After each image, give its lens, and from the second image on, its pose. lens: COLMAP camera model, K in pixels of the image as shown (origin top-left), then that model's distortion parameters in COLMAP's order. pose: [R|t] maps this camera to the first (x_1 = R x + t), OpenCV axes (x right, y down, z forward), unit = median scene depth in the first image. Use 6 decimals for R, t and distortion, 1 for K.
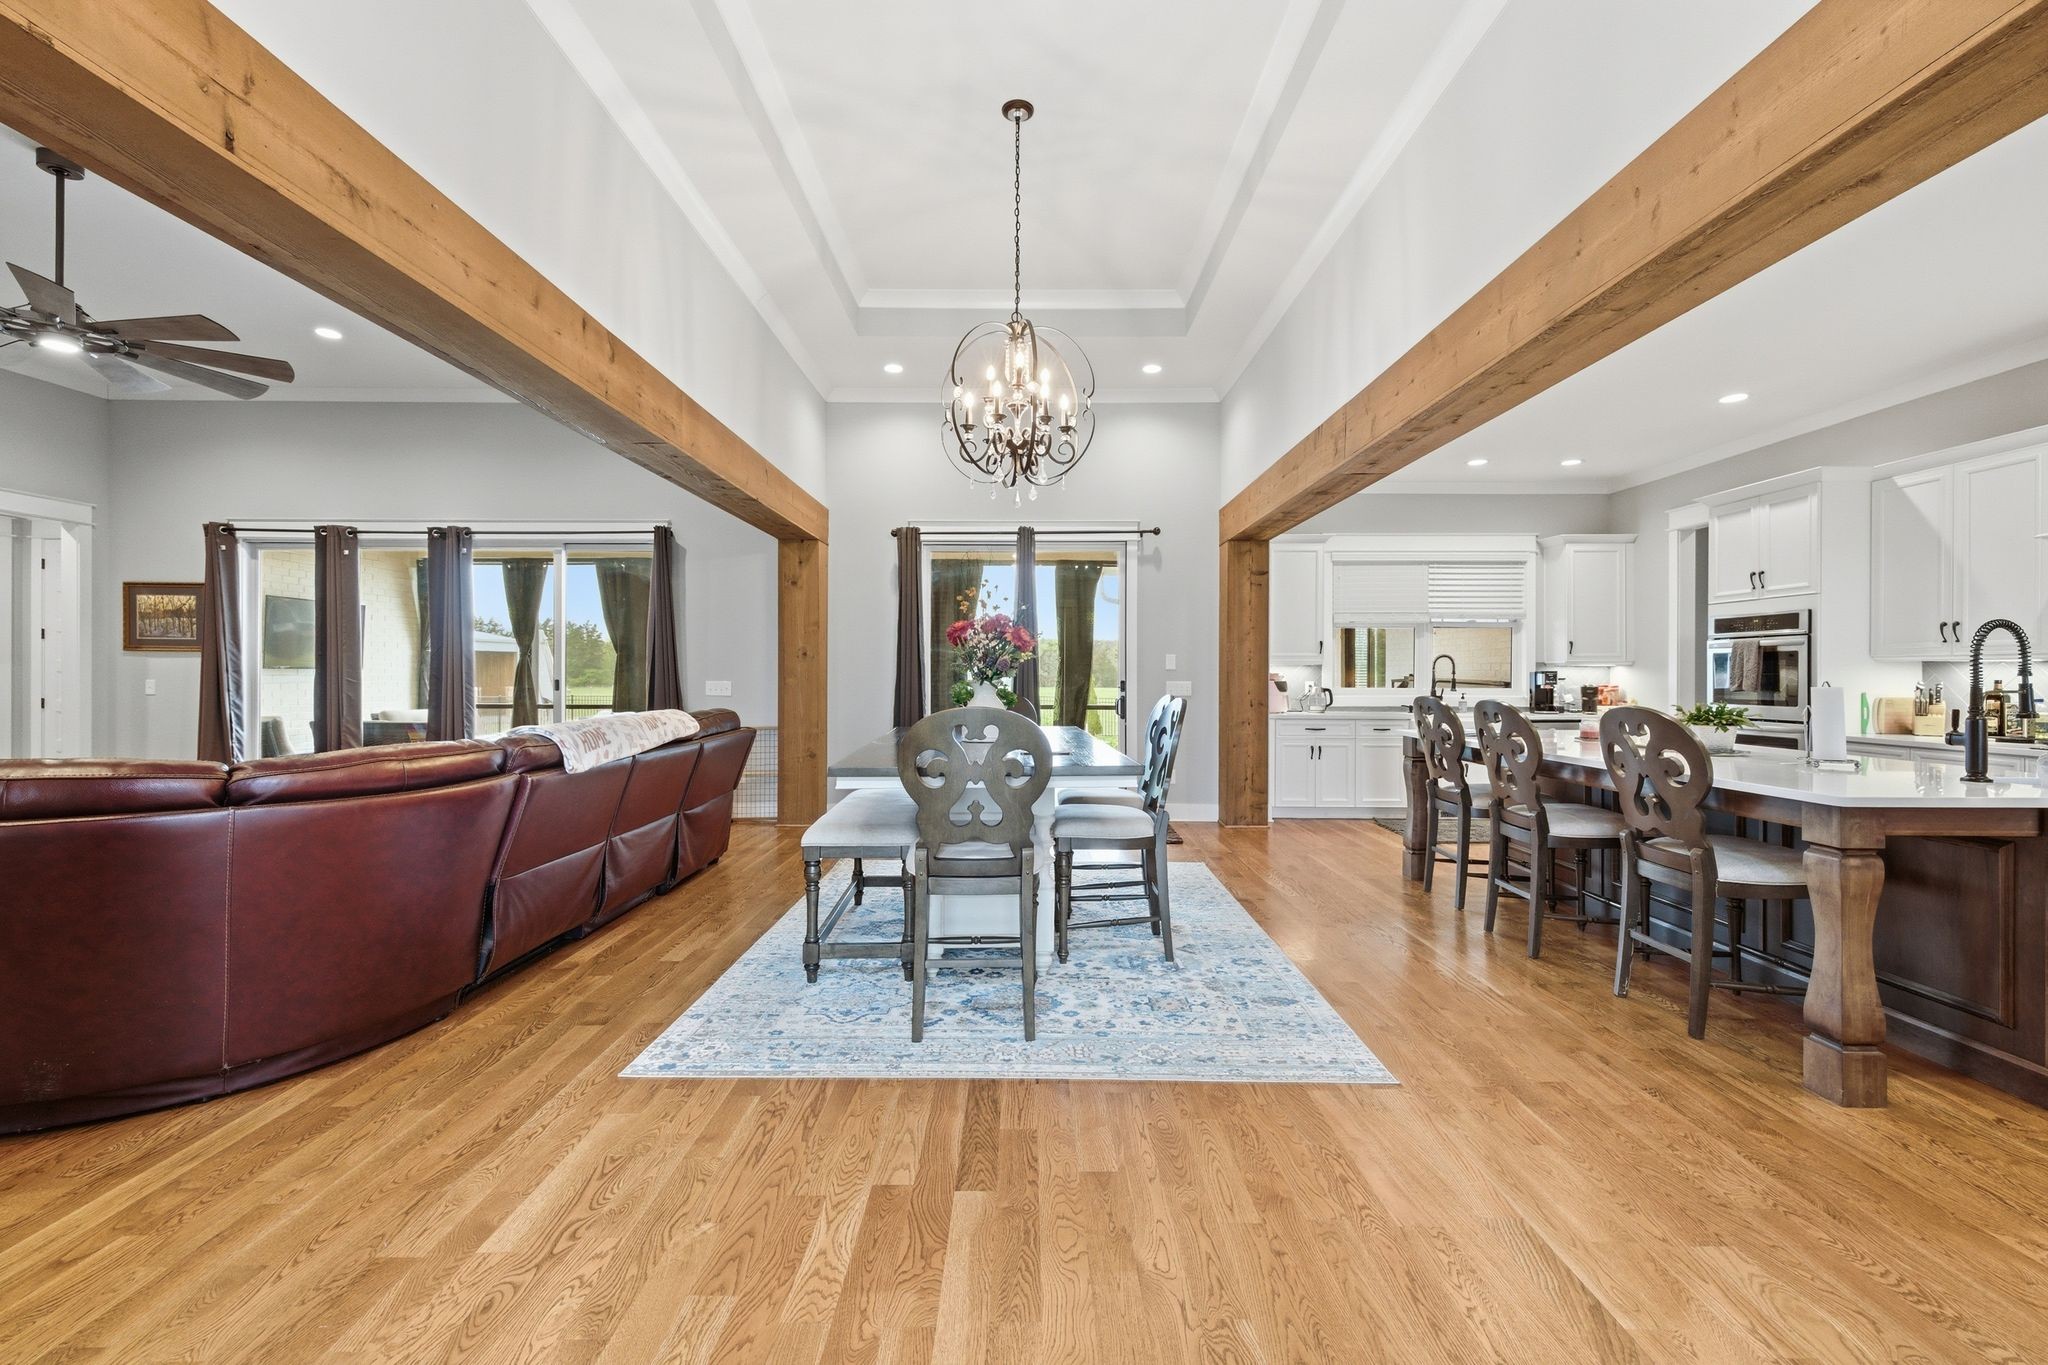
lens RADIAL K [[904.9, 0, 1030.9], [0, 904.9, 678.8], [0, 0, 1]] dist [0.043002, 0.000008]
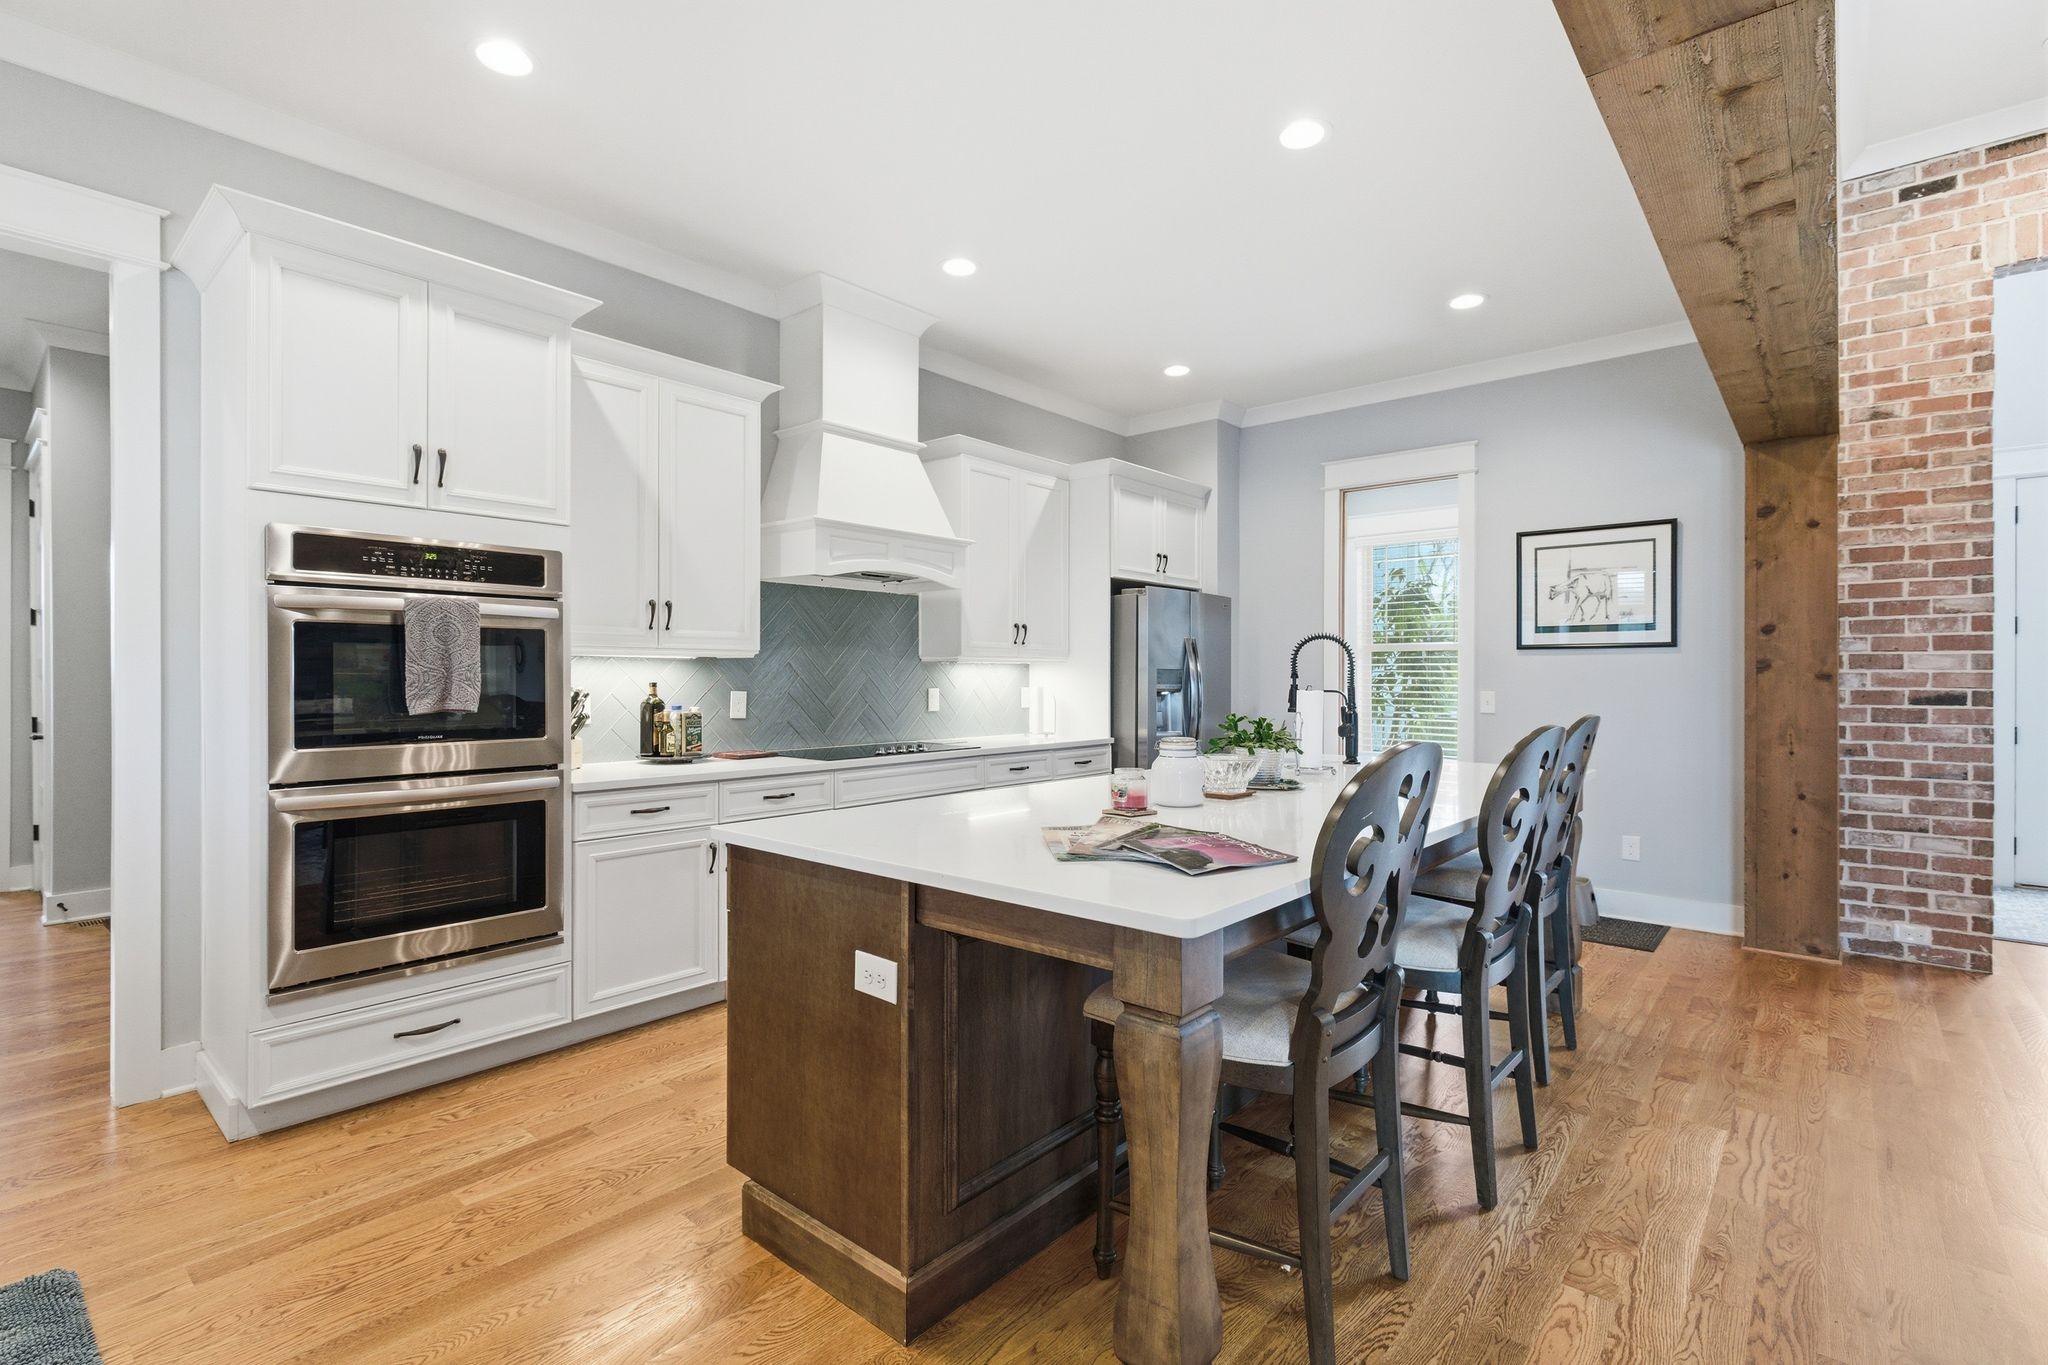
lens RADIAL K [[904.9, 0, 1030.9], [0, 904.9, 678.8], [0, 0, 1]] dist [0.043002, 0.000008]
pose [[-0.739156, -0.005407, 0.673513, 0.281079], [-0.000890, 0.999975, 0.007052, -0.006480], [-0.673534, 0.004613, -0.739142, 1.253438]]
